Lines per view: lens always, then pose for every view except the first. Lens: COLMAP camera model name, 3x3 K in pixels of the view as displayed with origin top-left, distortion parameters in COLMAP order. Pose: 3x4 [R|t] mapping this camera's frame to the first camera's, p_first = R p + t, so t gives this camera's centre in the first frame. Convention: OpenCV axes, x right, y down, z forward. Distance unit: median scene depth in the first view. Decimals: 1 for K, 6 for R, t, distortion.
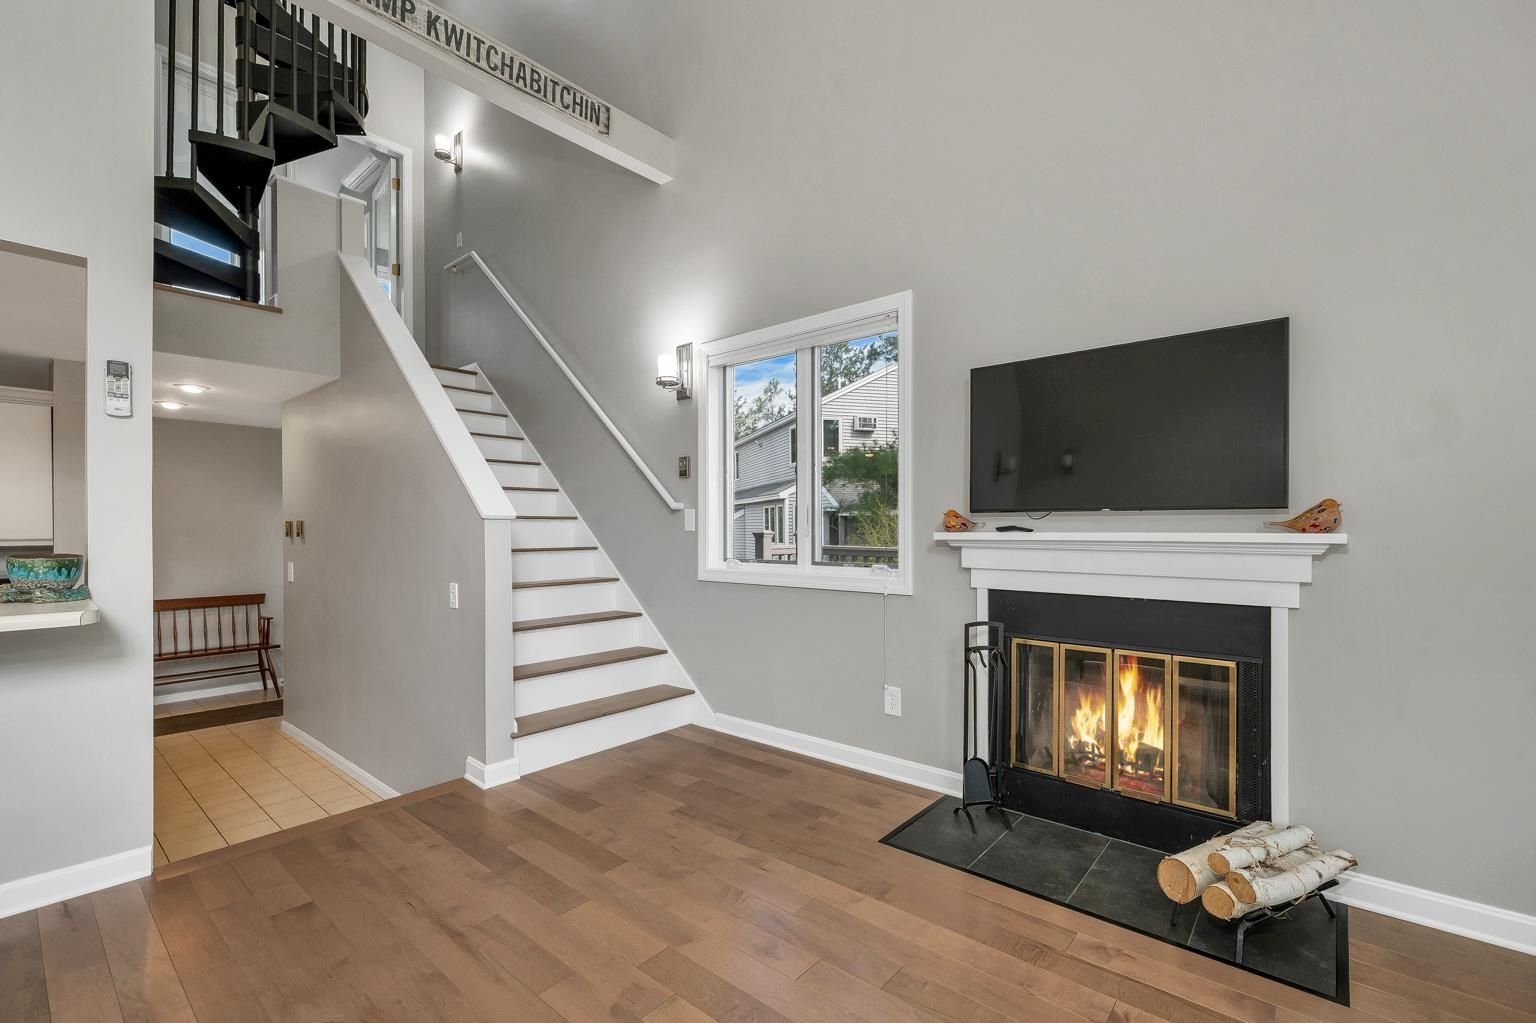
lens RADIAL K [[666.3, 0, 759.5], [0, 666.3, 533.1], [0, 0, 1]] dist [0.001300, 0.000003]
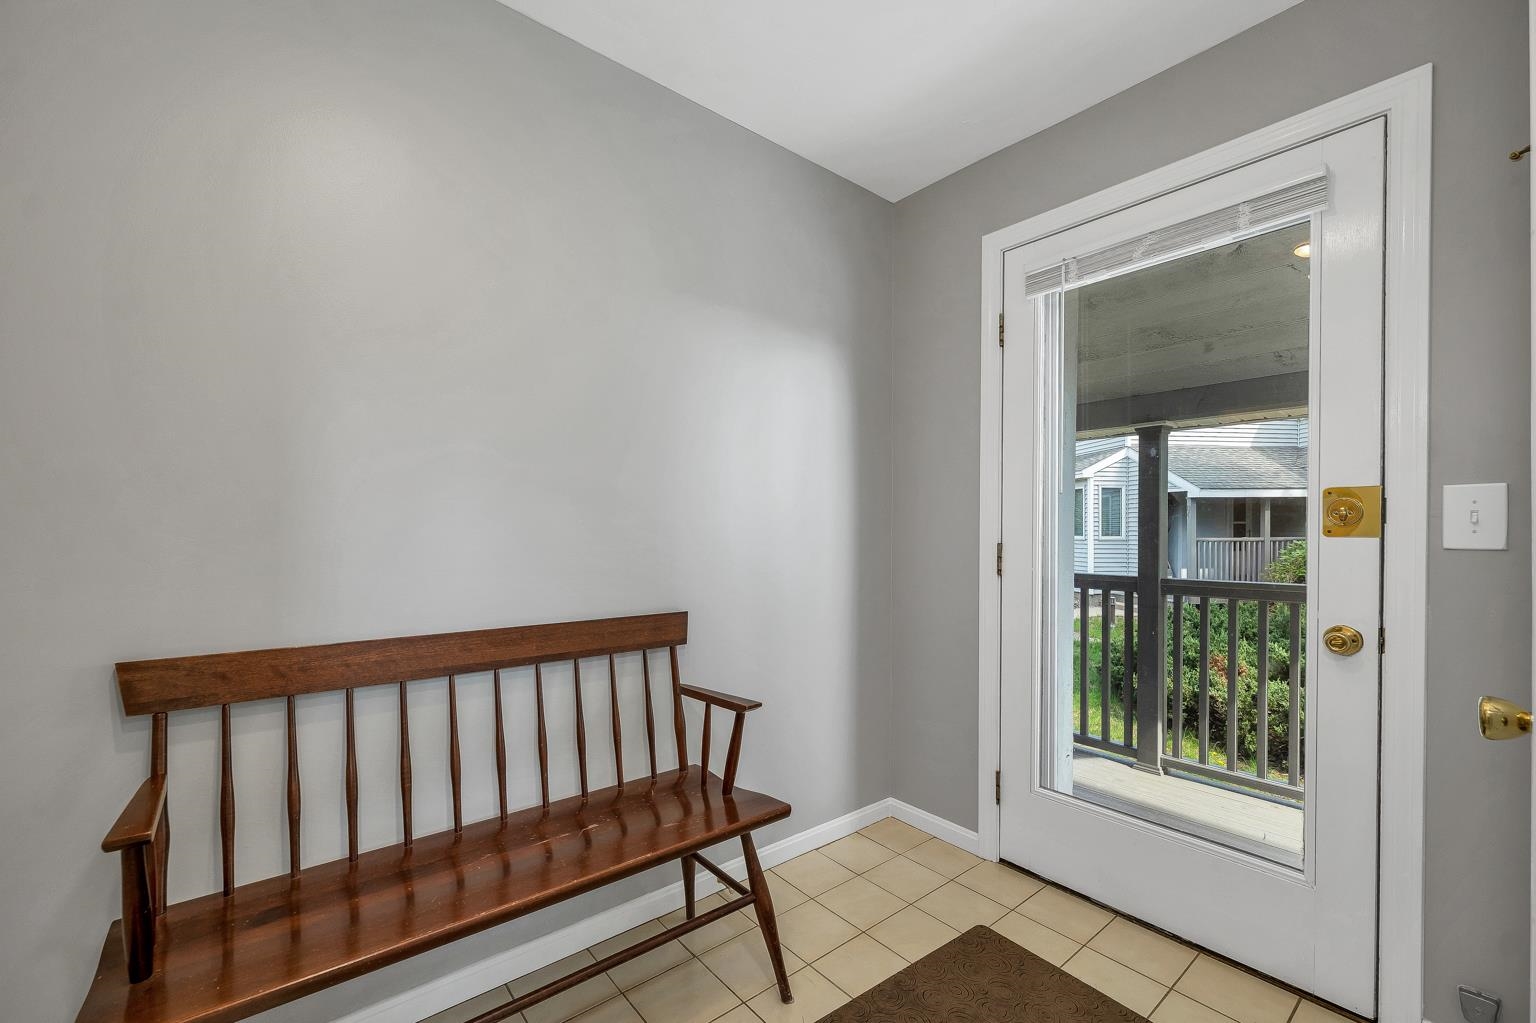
lens RADIAL K [[641.0, 0, 773.5], [0, 641.0, 540.4], [0, 0, 1]] dist [0.002215, 0.000122]
pose [[0.985676, 0.002867, -0.168623, -1.499903], [-0.001756, 0.999976, 0.006740, 0.124908], [0.168638, -0.006347, 0.985658, 1.628786]]
